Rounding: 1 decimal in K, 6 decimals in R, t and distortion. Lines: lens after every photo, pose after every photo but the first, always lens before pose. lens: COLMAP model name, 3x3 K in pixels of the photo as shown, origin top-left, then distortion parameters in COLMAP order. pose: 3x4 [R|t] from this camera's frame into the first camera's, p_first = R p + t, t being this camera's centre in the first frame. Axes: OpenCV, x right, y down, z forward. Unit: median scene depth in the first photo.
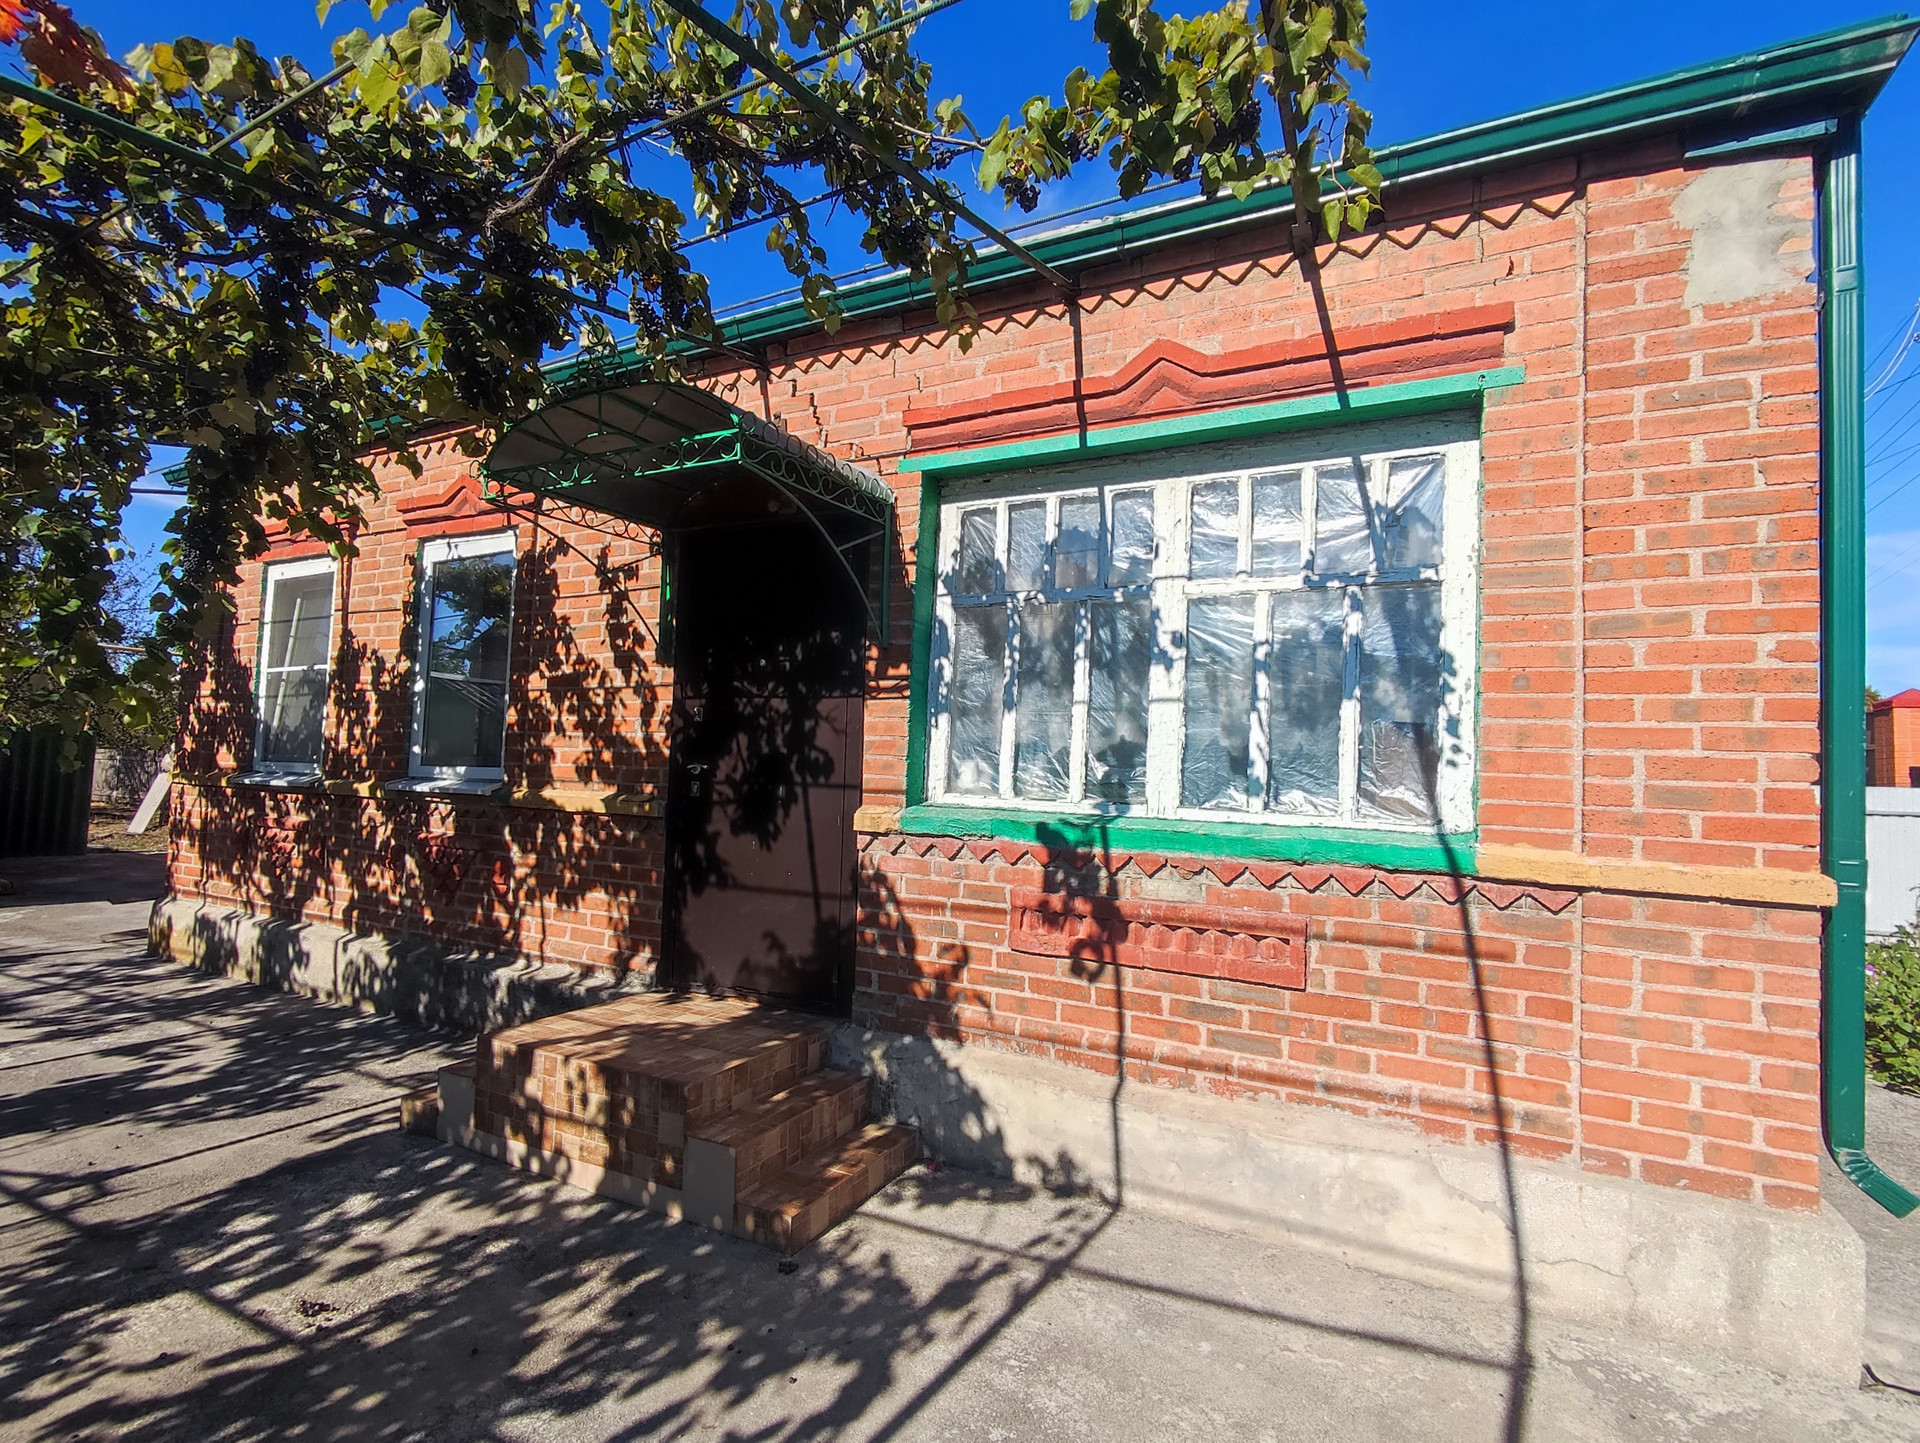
lens RADIAL K [[912.2, 0, 954.2], [0, 912.2, 728.2], [0, 0, 1]] dist [-0.002185, -0.000981]
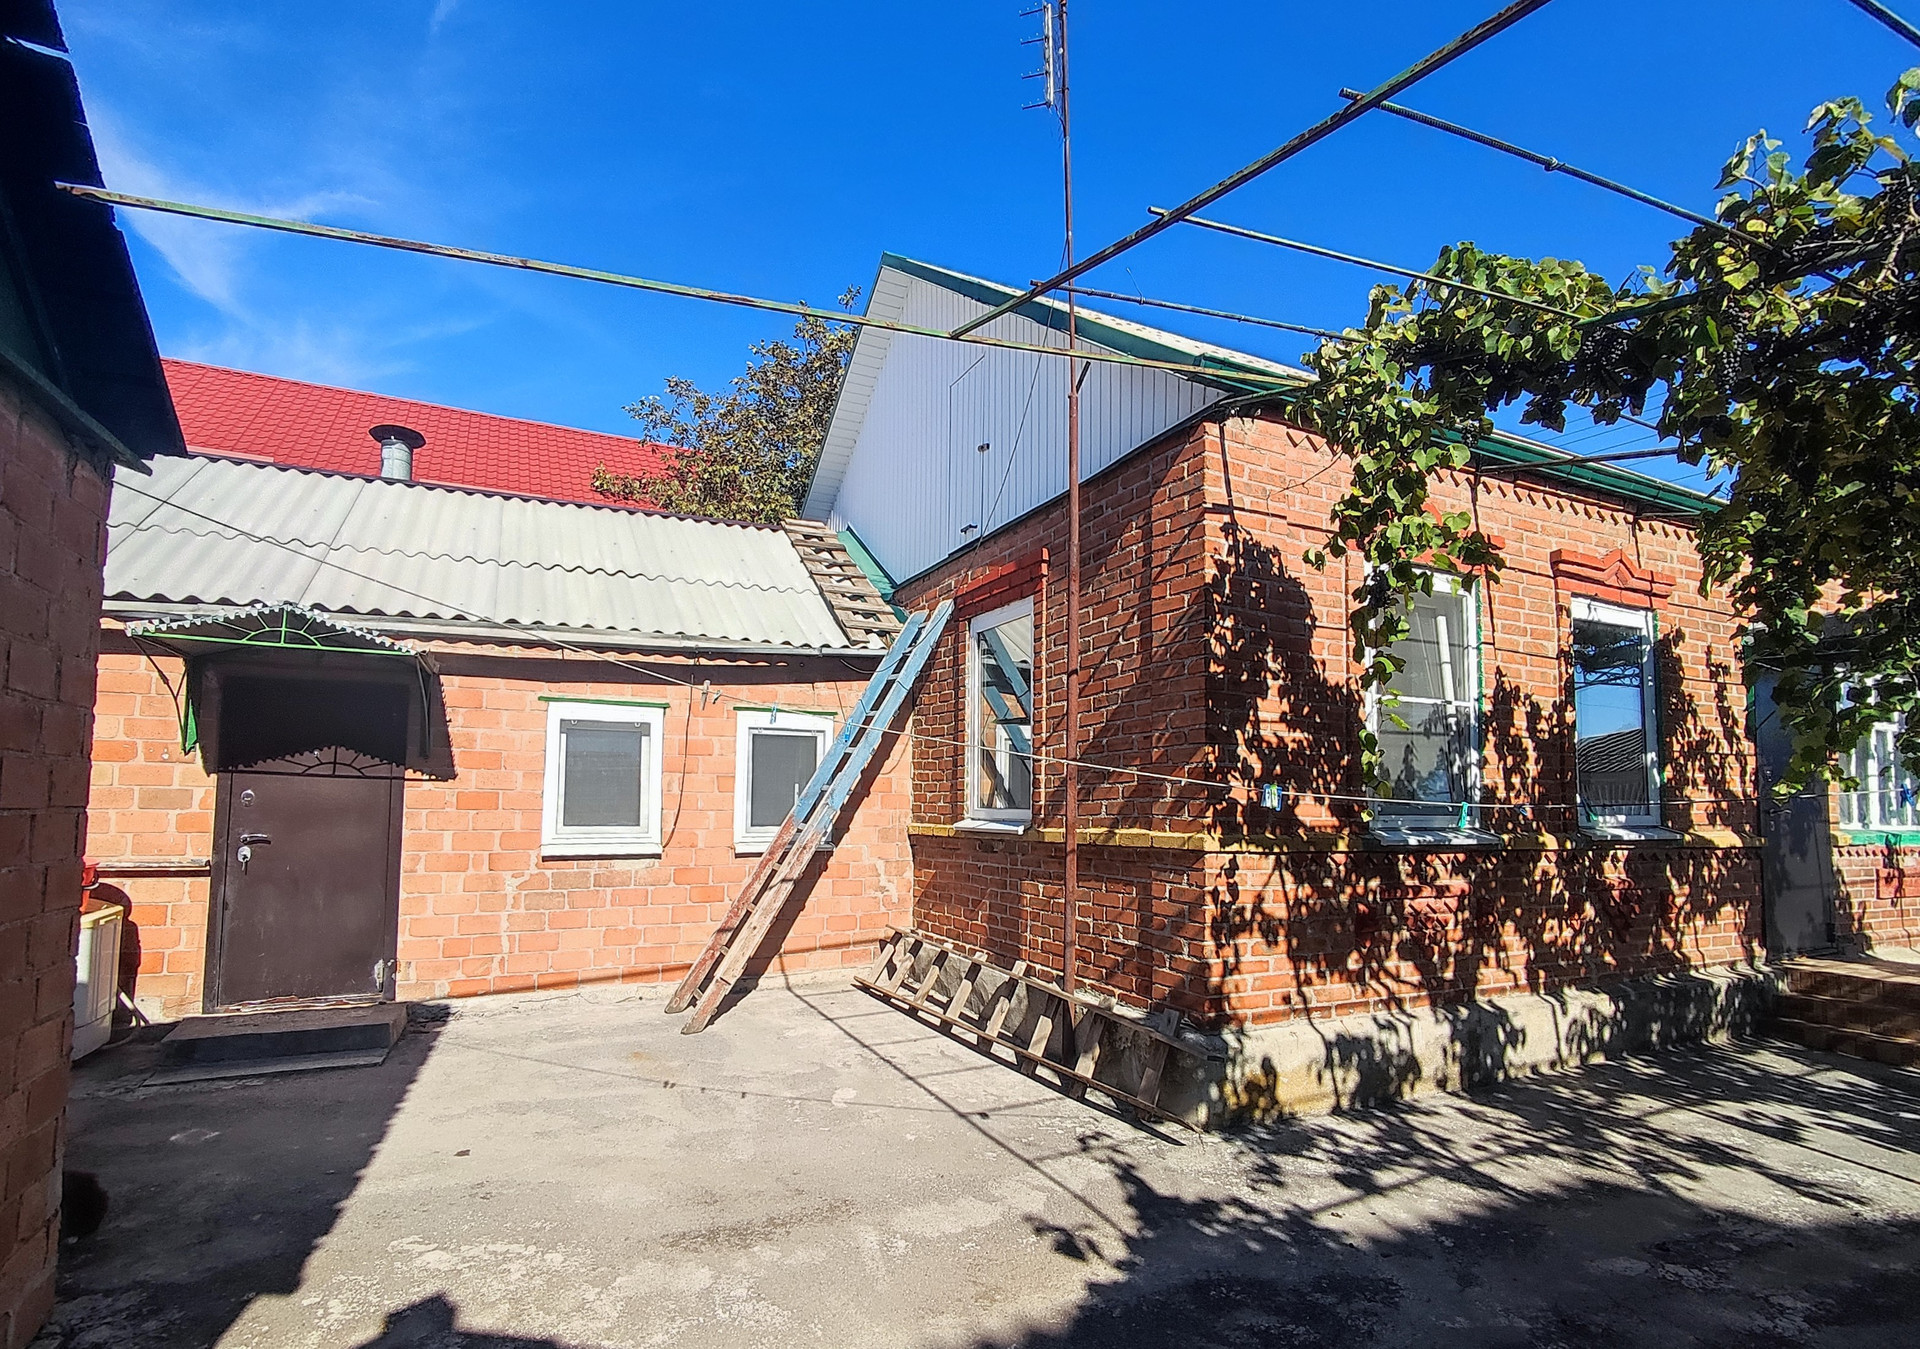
lens RADIAL K [[921.4, 0, 949.9], [0, 921.4, 733.8], [0, 0, 1]] dist [-0.005726, -0.001047]
pose [[0.595487, 0.036602, 0.802531, -1.866606], [-0.038905, 0.999103, -0.016700, -0.006180], [-0.802422, -0.021278, 0.596377, 0.964925]]
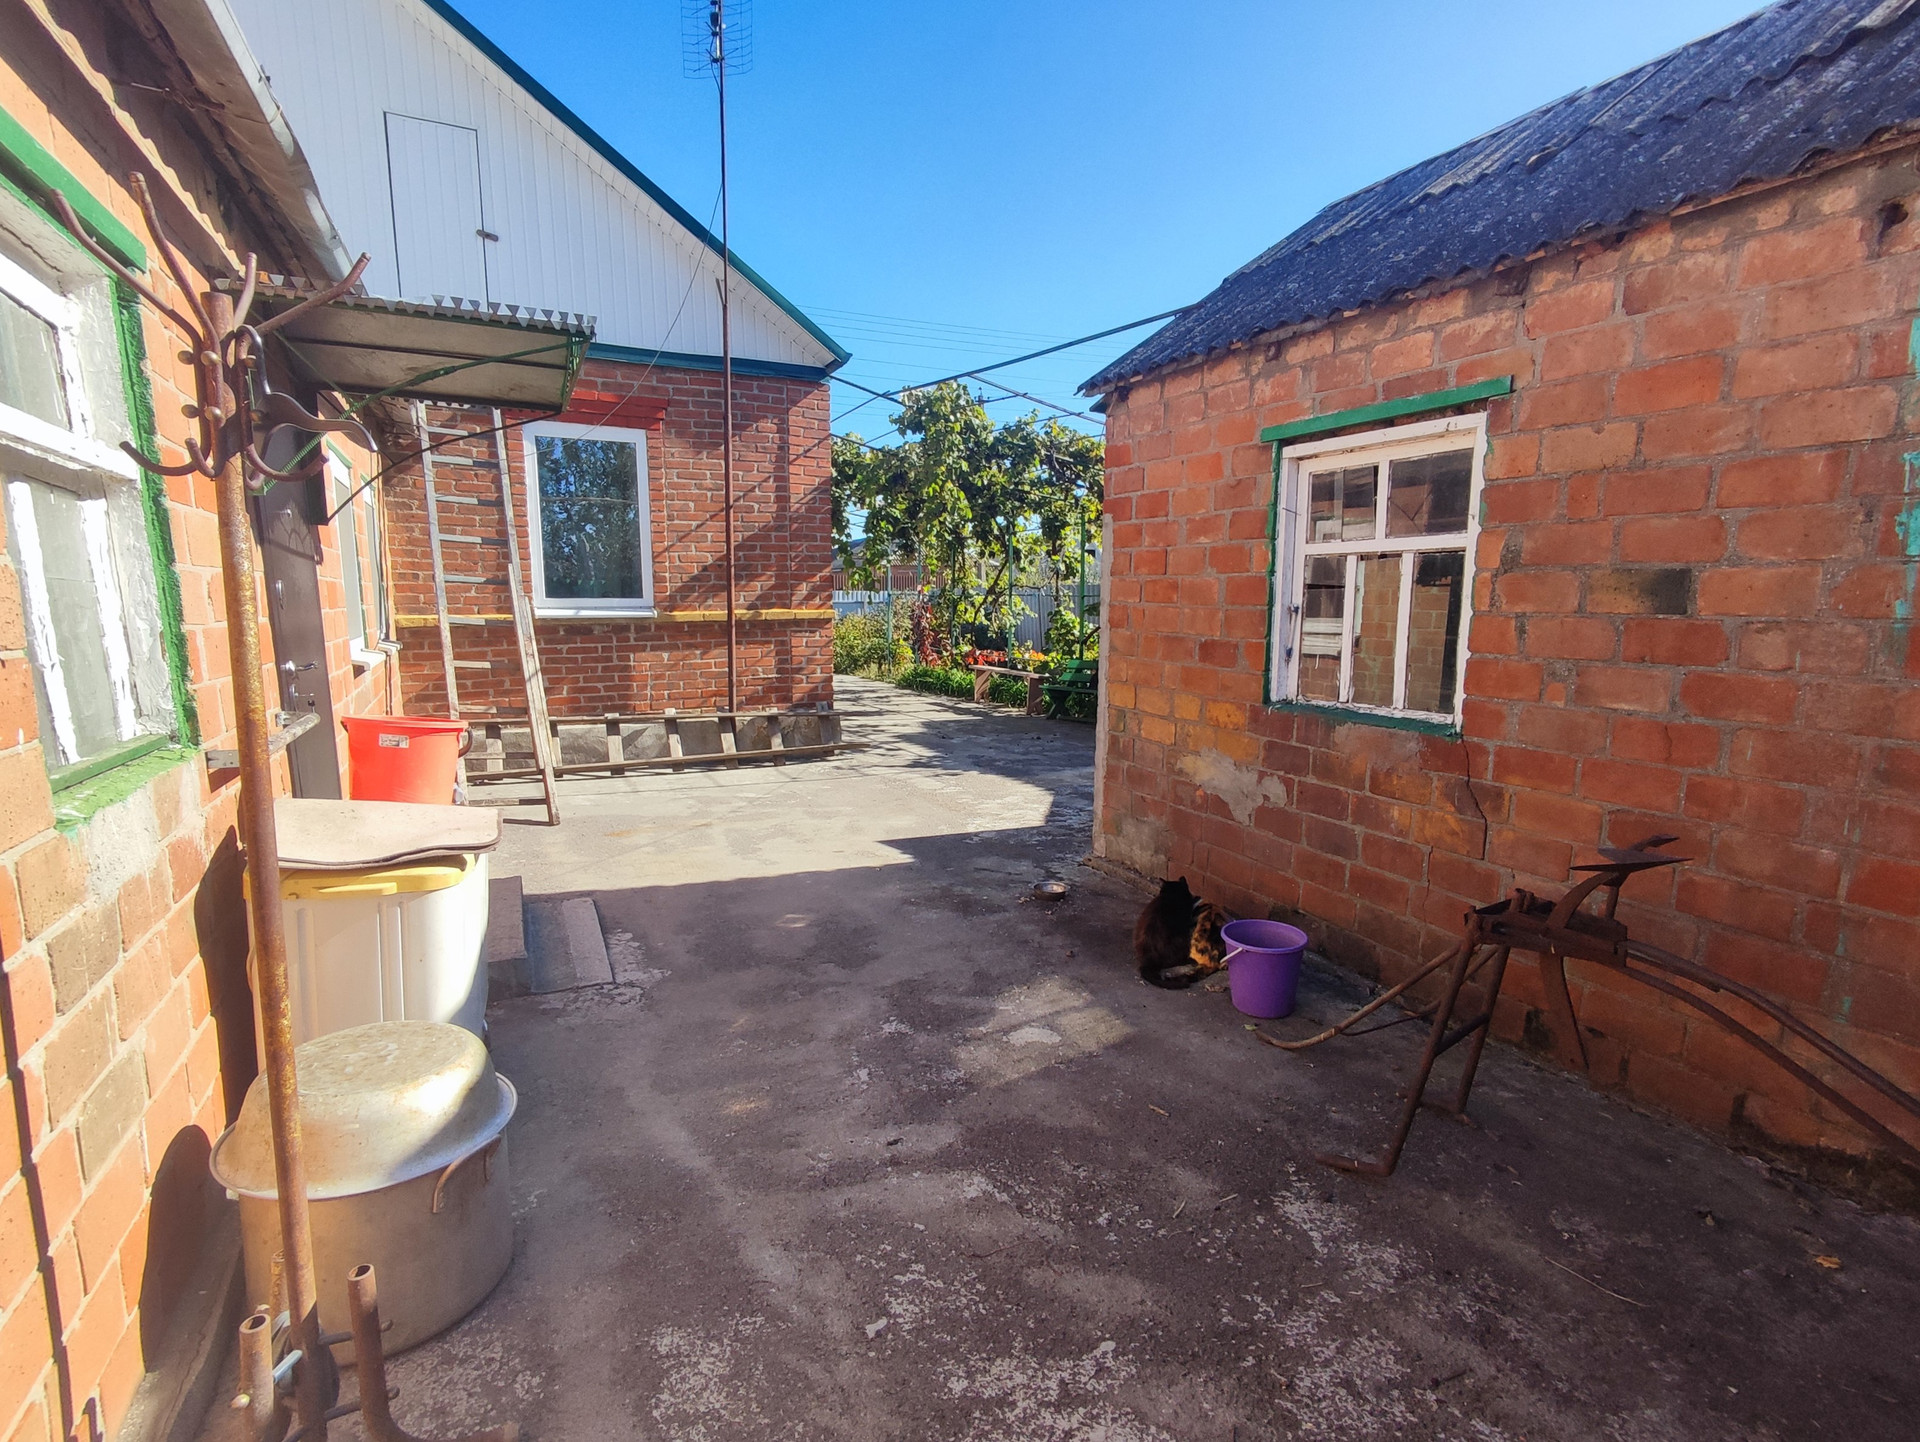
lens RADIAL K [[912.2, 0, 954.2], [0, 912.2, 727.7], [0, 0, 1]] dist [-0.002185, -0.000981]
pose [[-0.819678, -0.114467, 0.561272, -2.149492], [-0.063000, 0.991901, 0.110285, 0.073095], [-0.569350, 0.055038, -0.820251, 2.426702]]
